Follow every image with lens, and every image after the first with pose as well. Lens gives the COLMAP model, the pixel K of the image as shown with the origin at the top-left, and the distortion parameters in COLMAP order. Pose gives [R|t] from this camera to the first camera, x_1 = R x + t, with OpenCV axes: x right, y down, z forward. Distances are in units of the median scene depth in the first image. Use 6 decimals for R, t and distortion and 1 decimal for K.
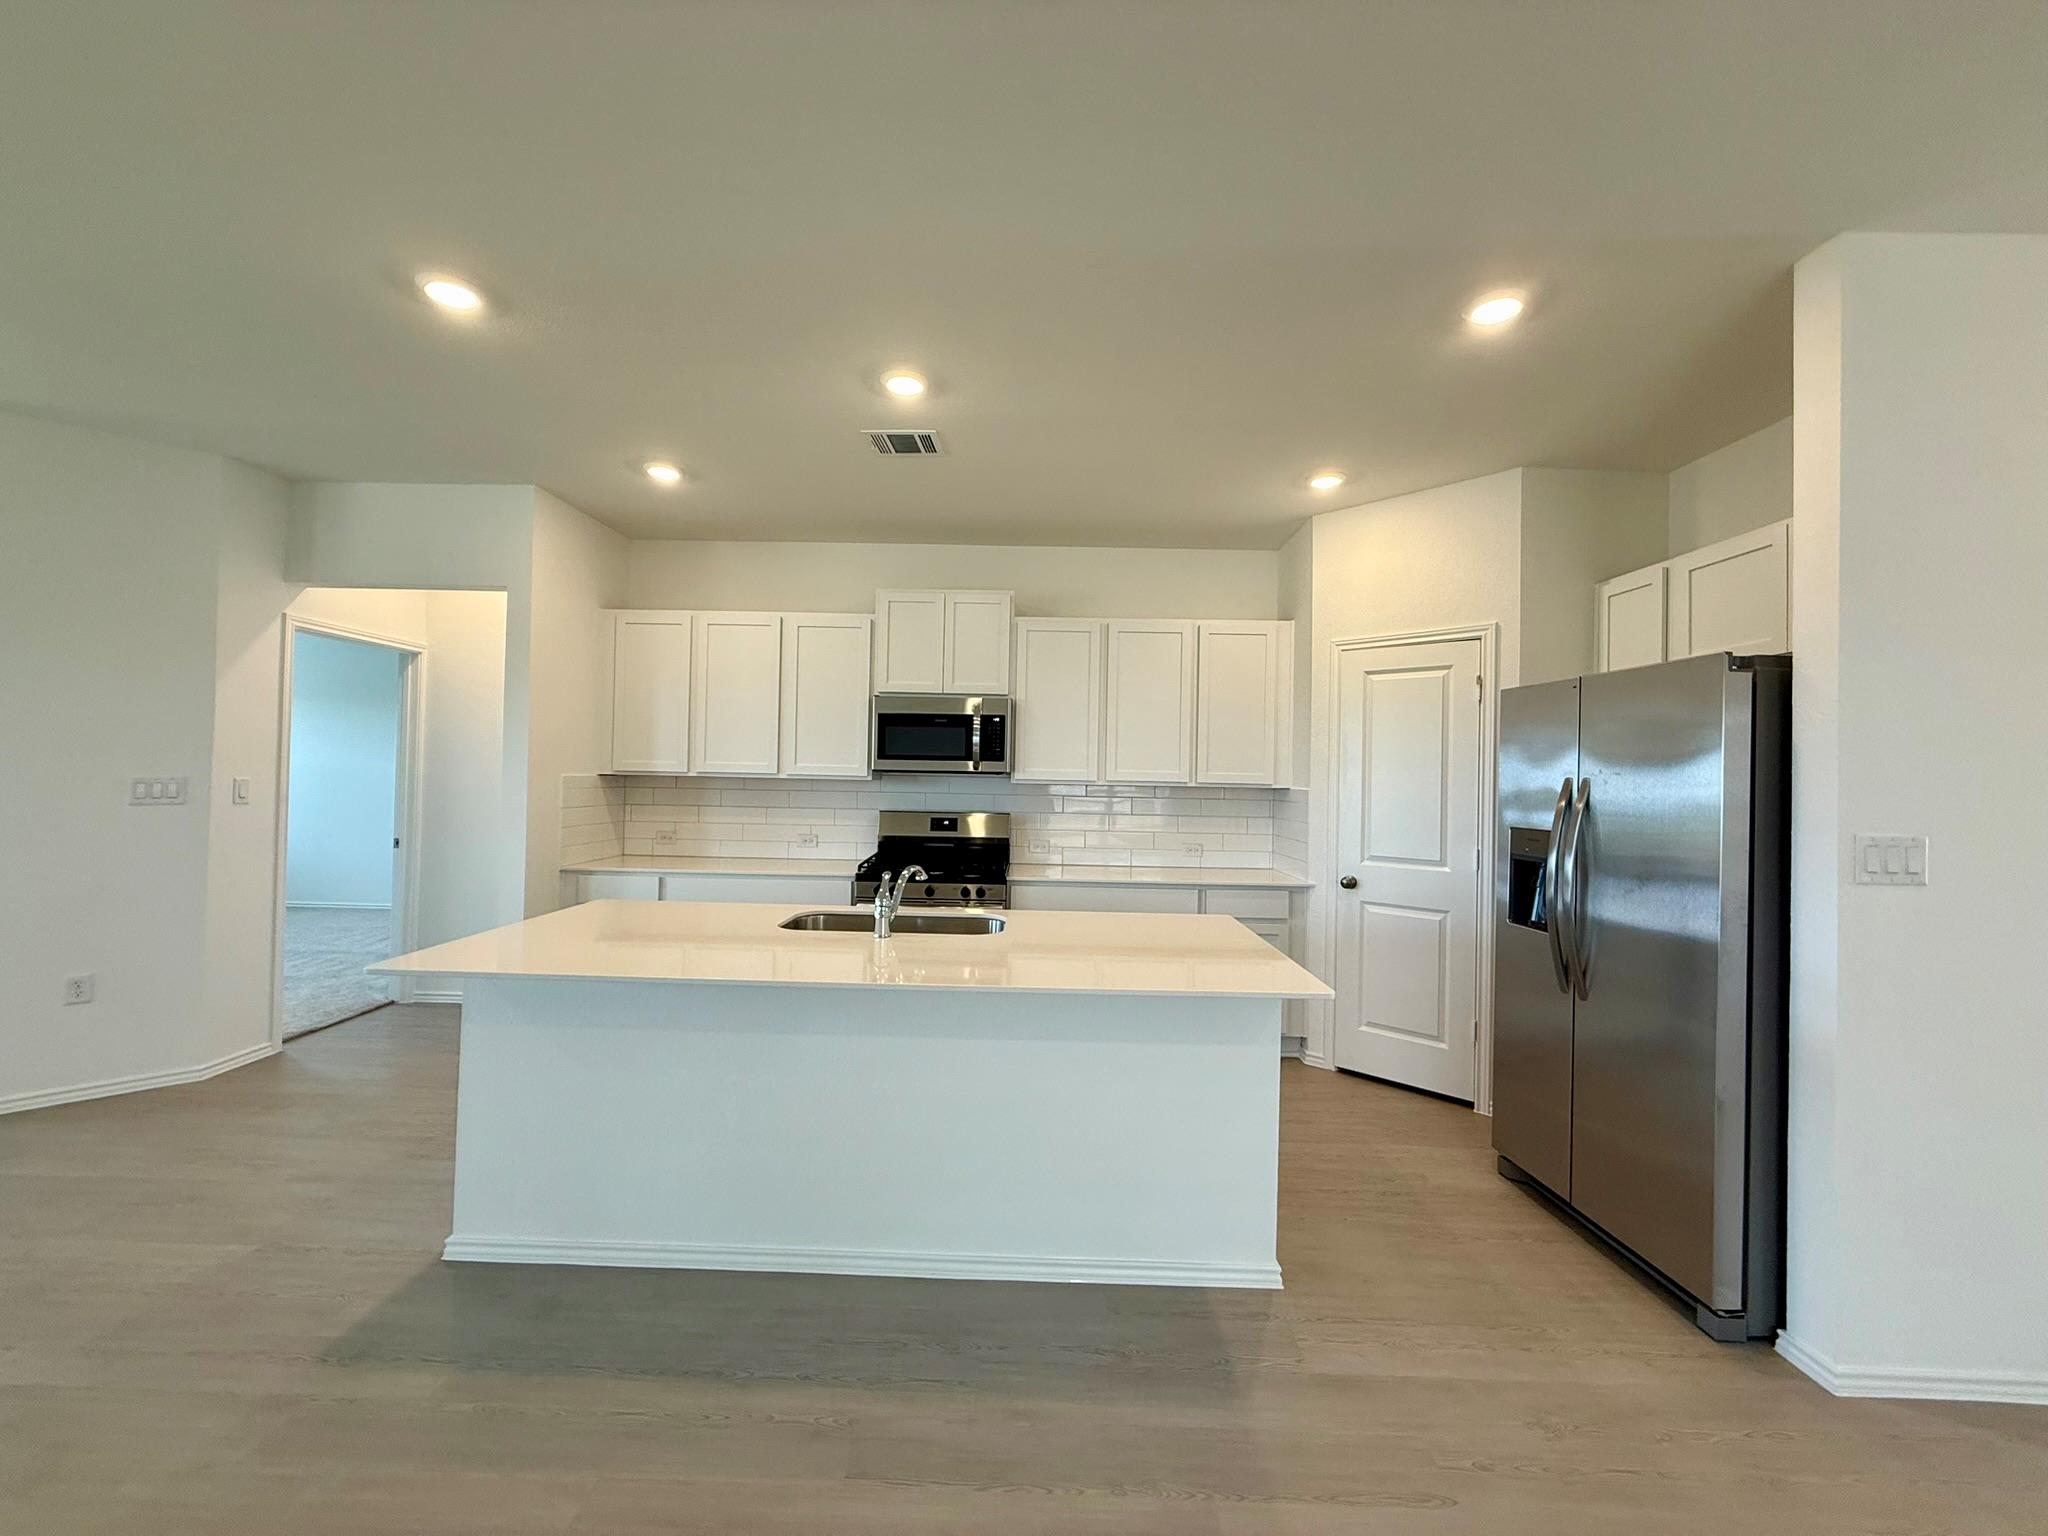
lens RADIAL K [[818.7, 0, 1012.9], [0, 818.7, 763.1], [0, 0, 1]] dist [0.010920, -0.000642]
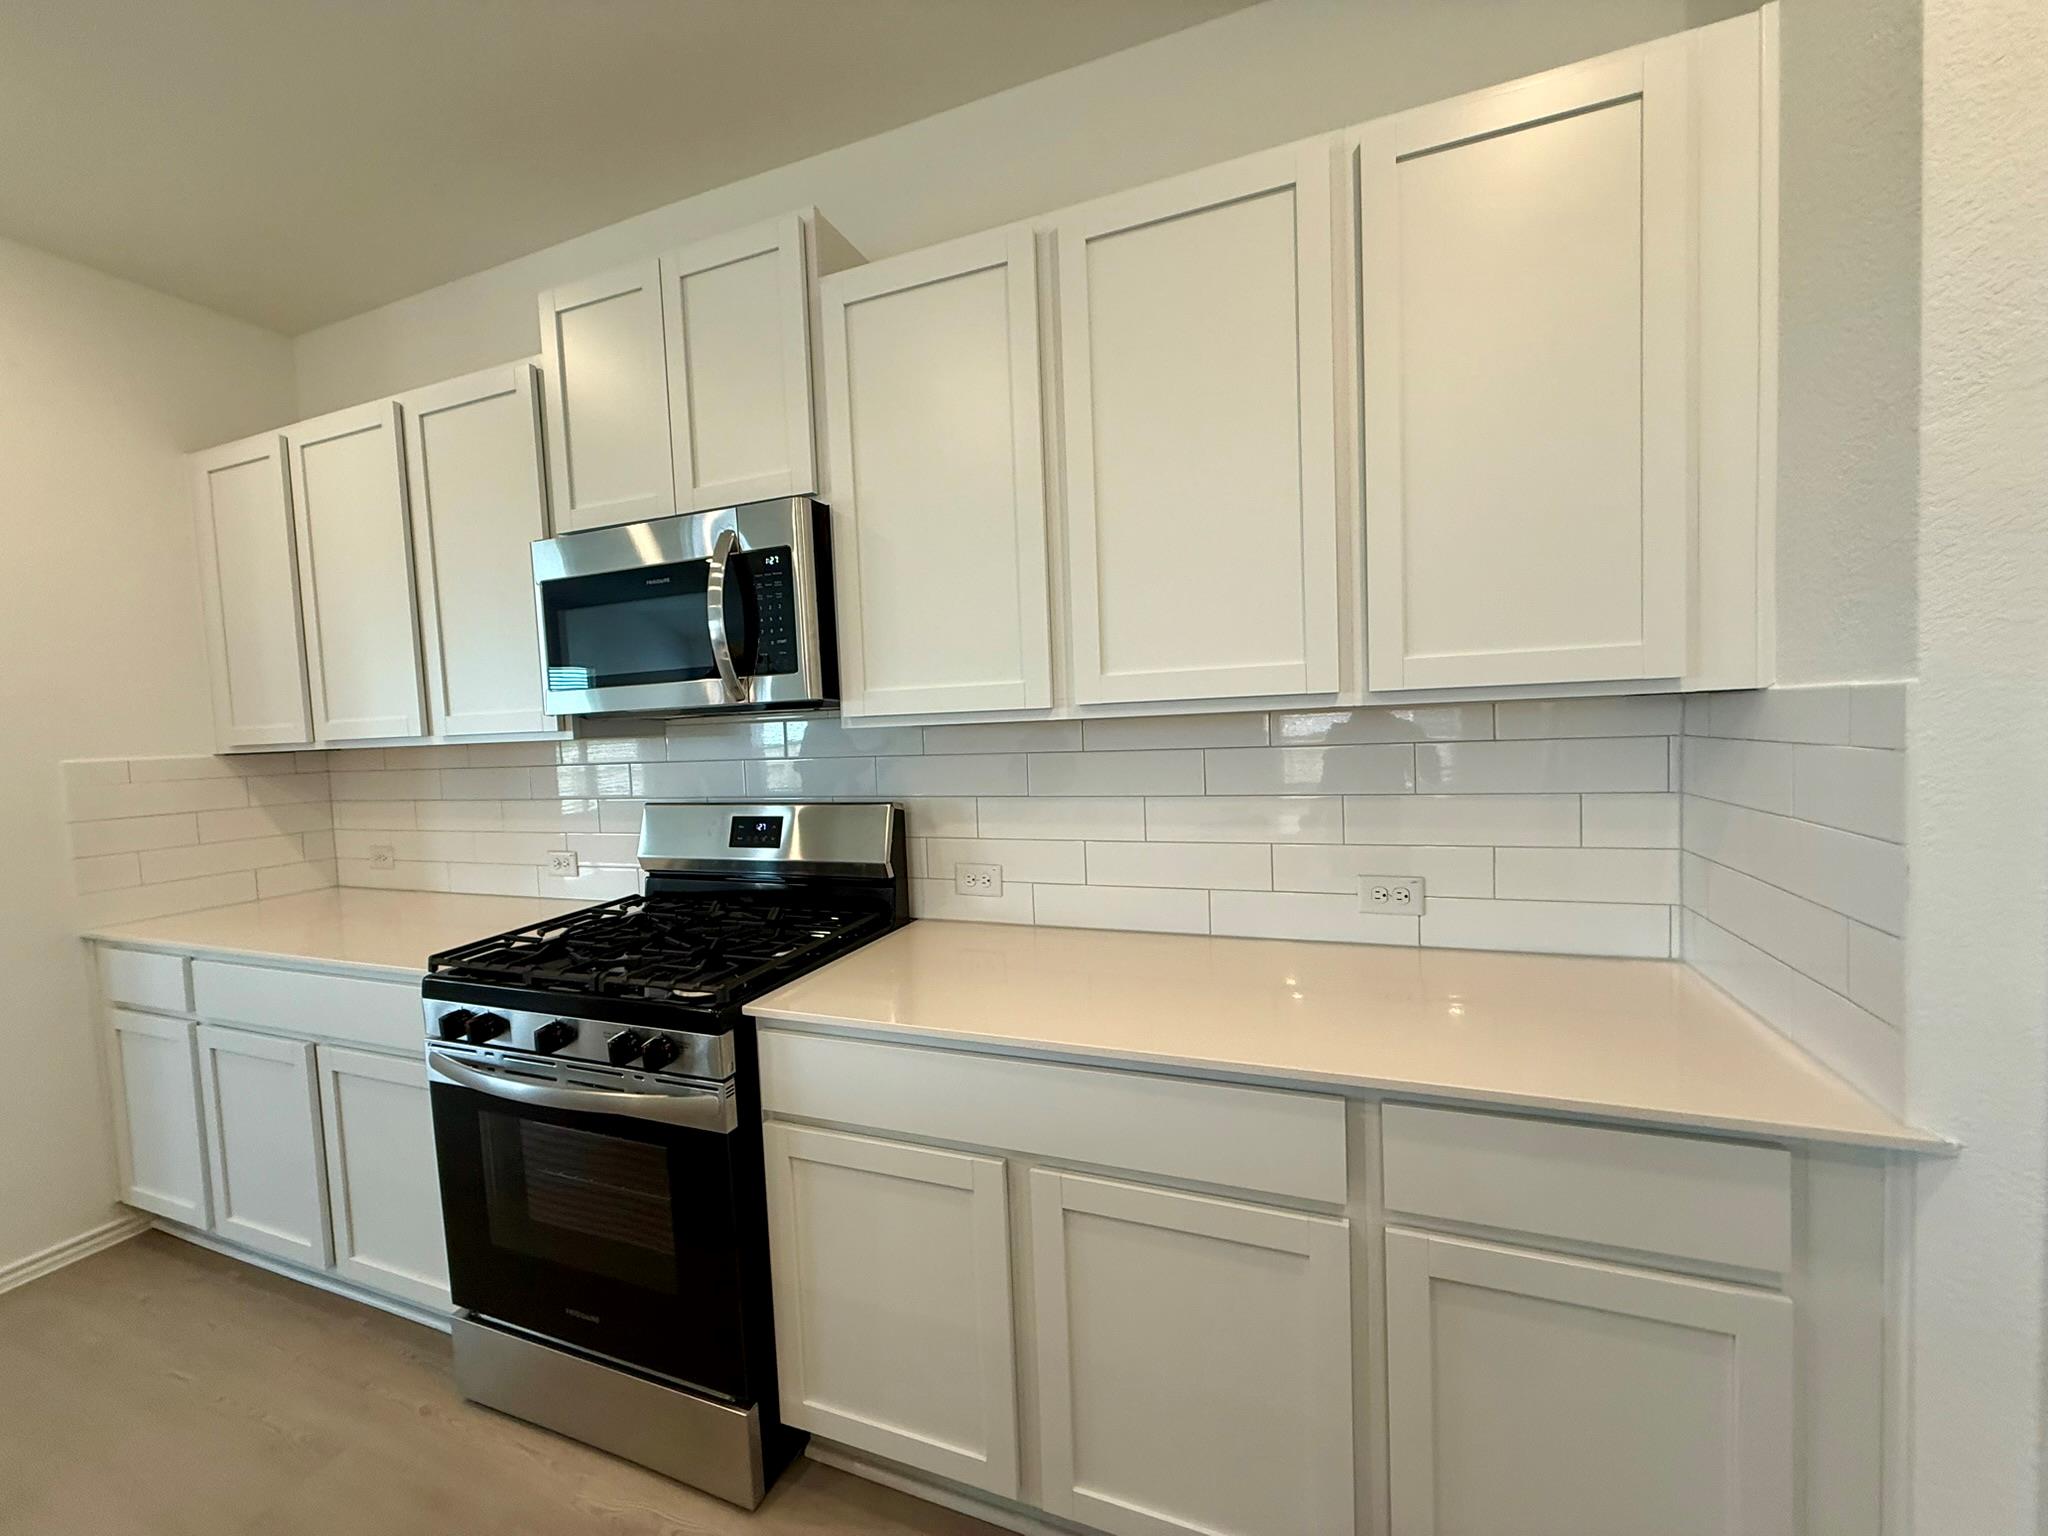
lens RADIAL K [[818.7, 0, 1012.9], [0, 818.7, 763.1], [0, 0, 1]] dist [0.010920, -0.000642]
pose [[0.935737, -0.042483, -0.350131, 0.206693], [0.066988, 0.996057, 0.058172, 0.023235], [0.346279, -0.077888, 0.934893, 0.671607]]
